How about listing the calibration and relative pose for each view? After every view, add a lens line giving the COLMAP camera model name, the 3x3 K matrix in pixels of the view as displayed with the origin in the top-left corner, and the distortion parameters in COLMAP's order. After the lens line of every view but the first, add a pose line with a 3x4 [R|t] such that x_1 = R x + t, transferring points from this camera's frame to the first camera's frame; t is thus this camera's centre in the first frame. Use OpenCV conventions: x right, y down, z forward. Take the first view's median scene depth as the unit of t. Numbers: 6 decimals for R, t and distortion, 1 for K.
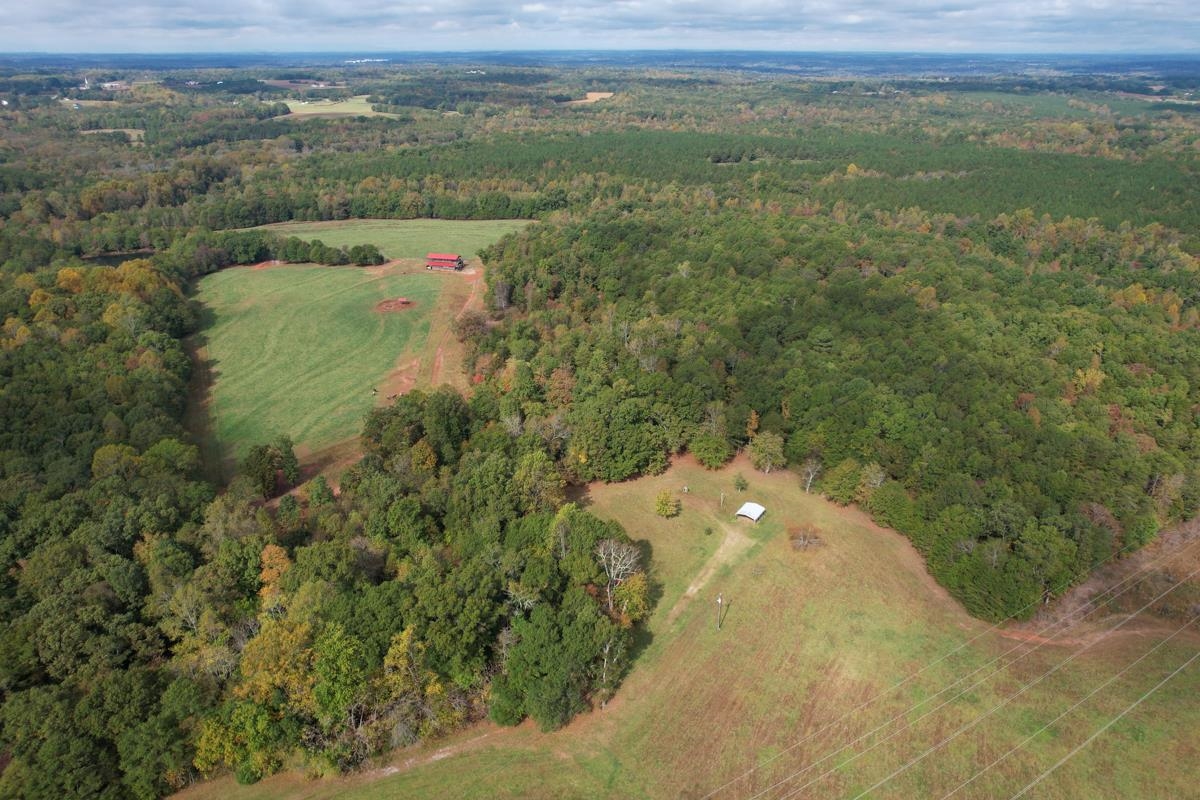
lens RADIAL K [[776.4, 0, 592.4], [0, 776.4, 399.5], [0, 0, 1]] dist [-0.085525, 0.073220]
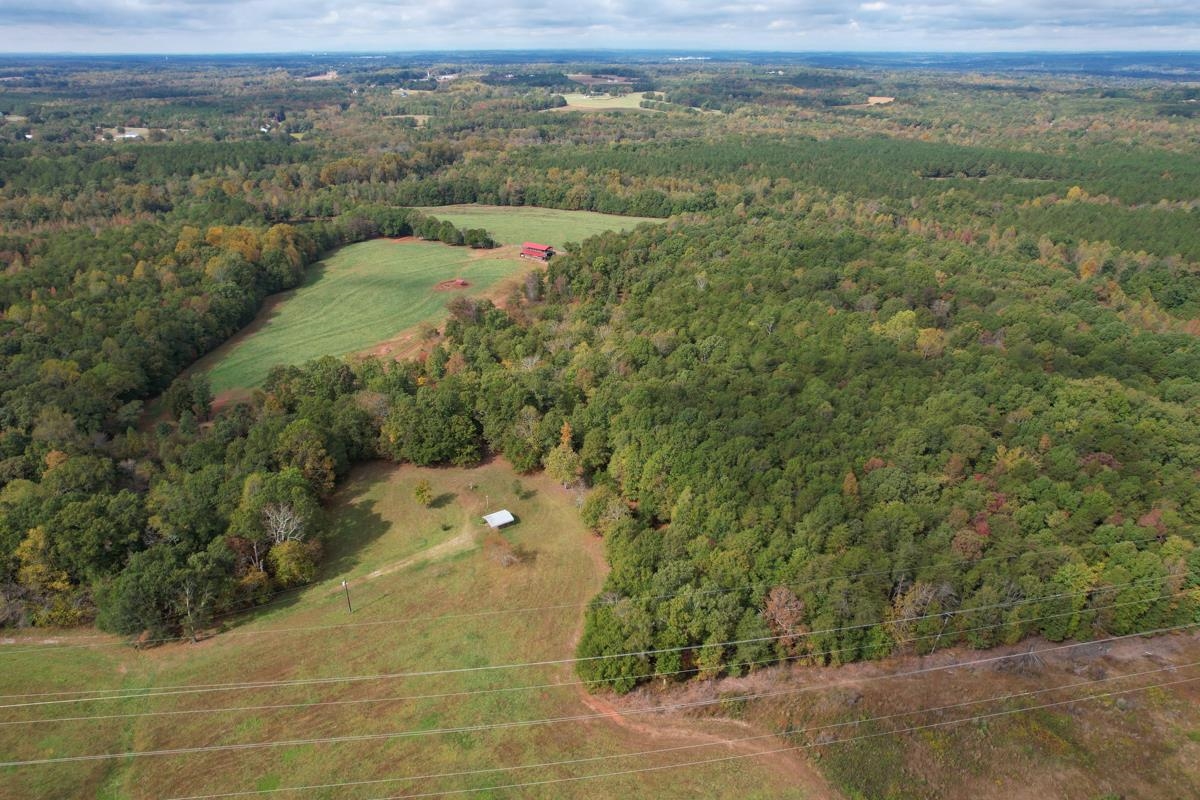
lens RADIAL K [[776.4, 0, 592.4], [0, 776.4, 399.5], [0, 0, 1]] dist [-0.085525, 0.073220]
pose [[0.922938, 0.159115, -0.350524, 0.194302], [-0.158817, 0.986858, 0.029800, -0.016267], [0.350659, 0.028166, 0.936079, 0.035522]]
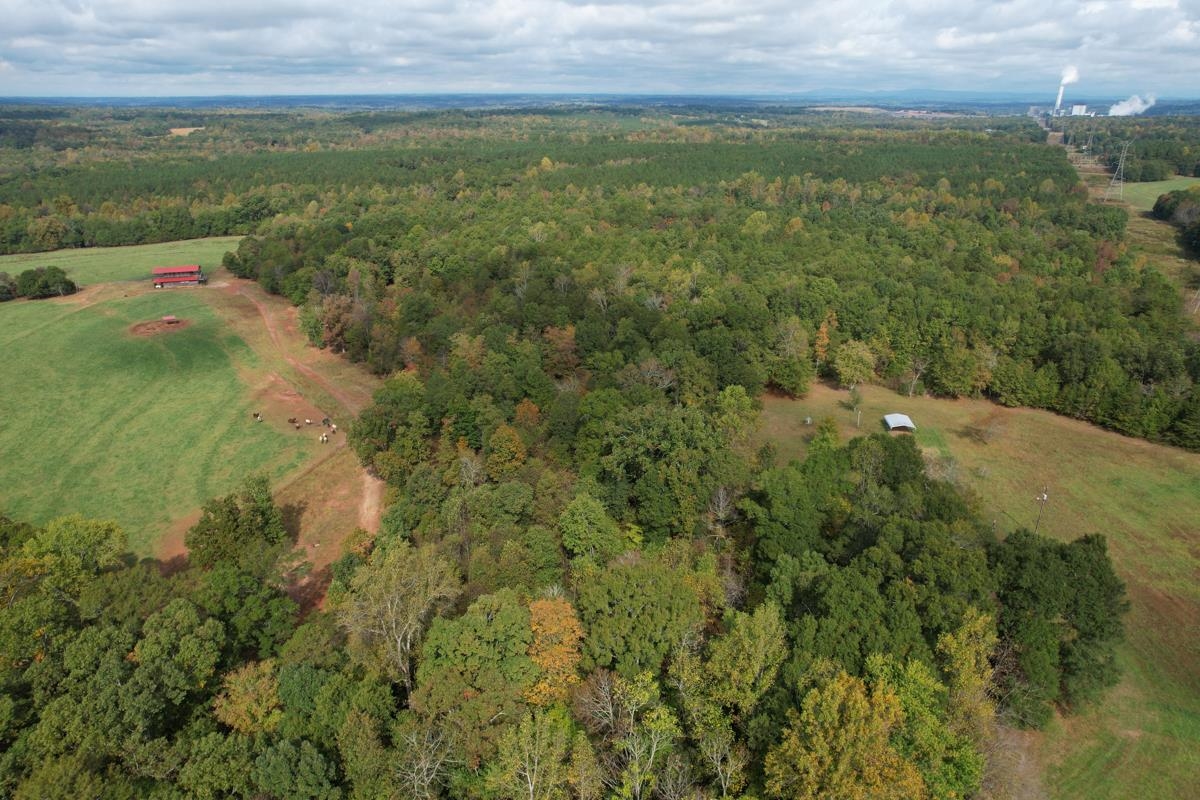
lens RADIAL K [[776.4, 0, 592.4], [0, 776.4, 399.5], [0, 0, 1]] dist [-0.085525, 0.073220]
pose [[0.865571, -0.183997, 0.465760, -0.147362], [0.207394, 0.978257, 0.001035, 0.014806], [-0.455823, 0.095700, 0.884910, 0.121934]]
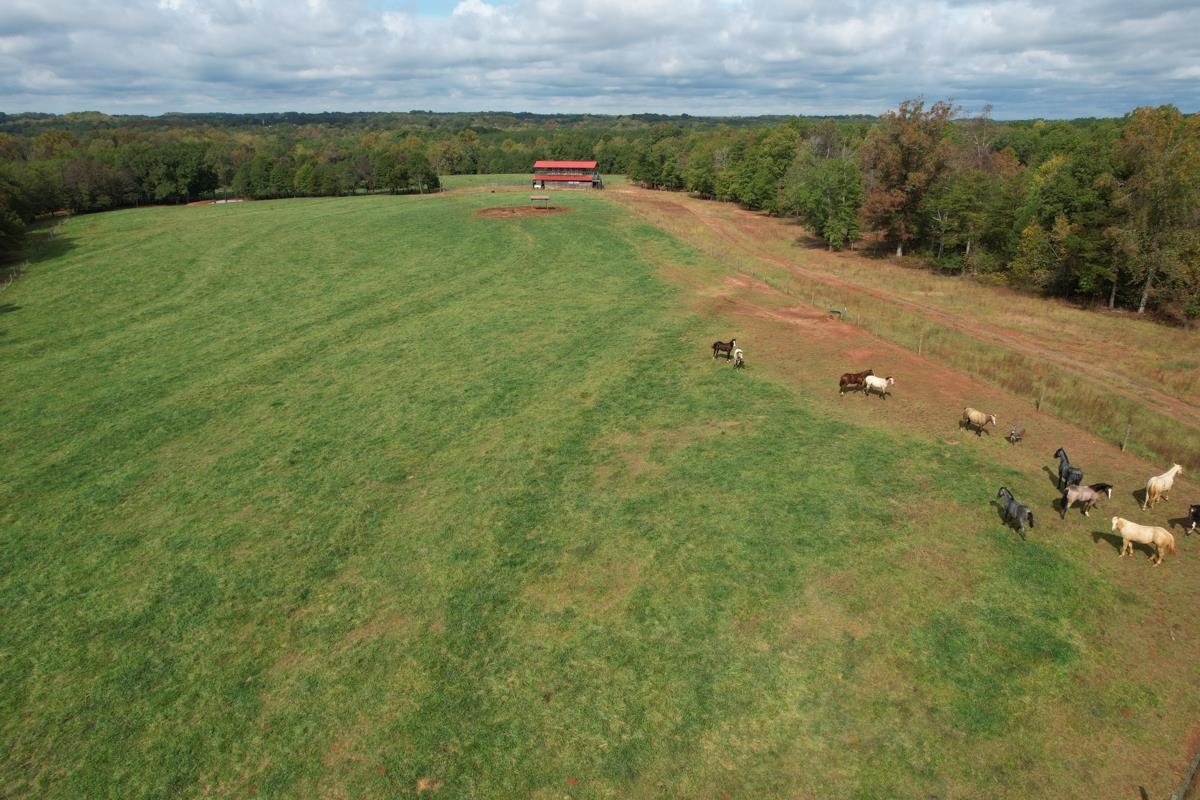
lens RADIAL K [[776.4, 0, 592.4], [0, 776.4, 399.5], [0, 0, 1]] dist [-0.085525, 0.073220]
pose [[0.998632, -0.019029, 0.048698, -0.142210], [0.022866, 0.996574, -0.079483, 0.006584], [-0.047019, 0.080487, 0.995646, 0.354733]]
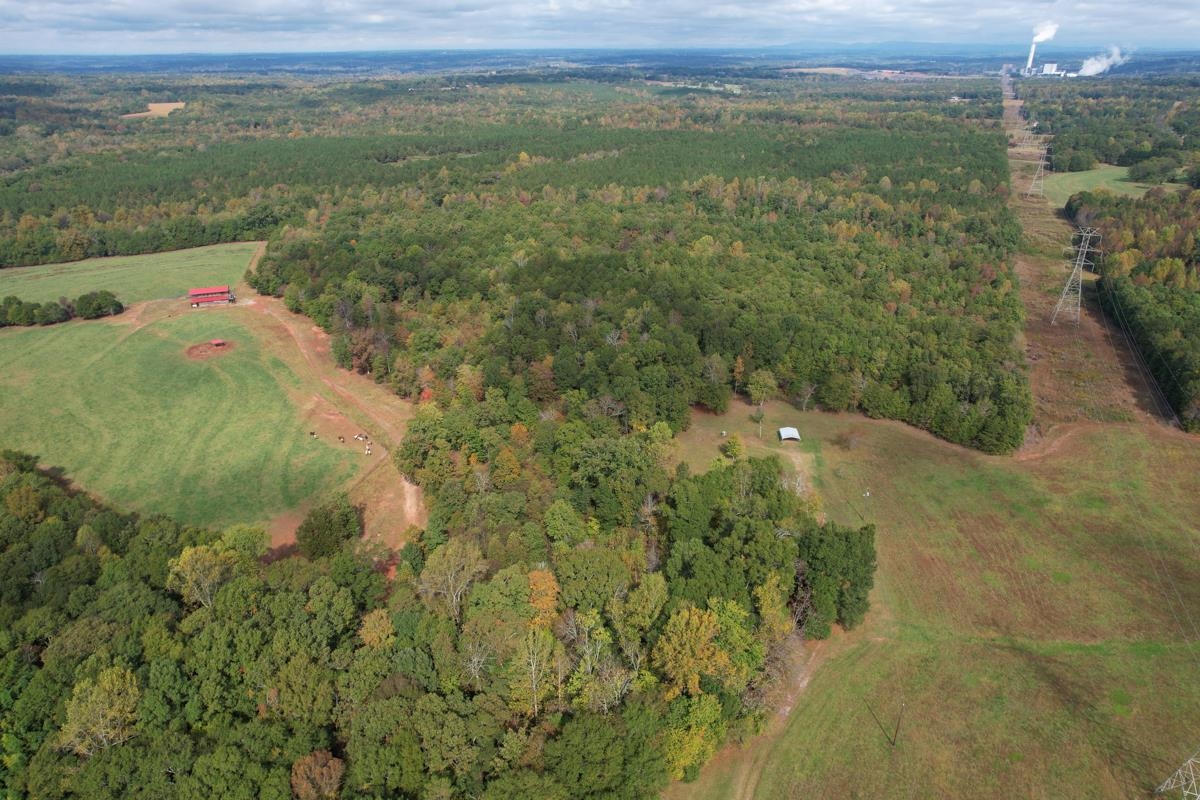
lens RADIAL K [[776.4, 0, 592.4], [0, 776.4, 399.5], [0, 0, 1]] dist [-0.085525, 0.073220]
pose [[0.850443, -0.223504, 0.476227, -0.183846], [0.223480, 0.973007, 0.057565, -0.012859], [-0.476239, 0.057471, 0.877436, 0.031935]]
